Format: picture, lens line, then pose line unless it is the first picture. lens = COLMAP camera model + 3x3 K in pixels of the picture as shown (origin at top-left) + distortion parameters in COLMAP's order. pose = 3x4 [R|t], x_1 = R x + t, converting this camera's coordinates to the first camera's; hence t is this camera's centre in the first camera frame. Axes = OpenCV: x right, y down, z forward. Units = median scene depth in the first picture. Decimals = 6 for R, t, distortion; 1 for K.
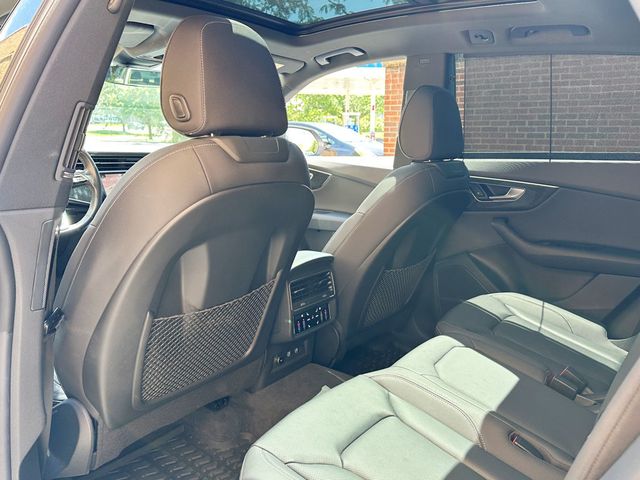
lens RADIAL K [[519.1, 0, 324.0], [0, 519.1, 237.8], [0, 0, 1]] dist [0.096476, -0.170447]
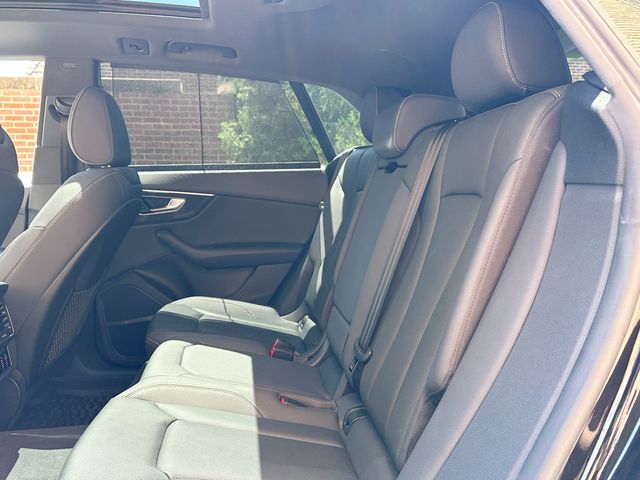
lens RADIAL K [[519.1, 0, 324.0], [0, 519.1, 237.8], [0, 0, 1]] dist [0.096476, -0.170447]
pose [[0.694566, -0.095370, 0.713080, -0.197390], [0.151512, 0.988336, -0.015394, 0.047168], [-0.703294, 0.118732, 0.700914, 0.083857]]
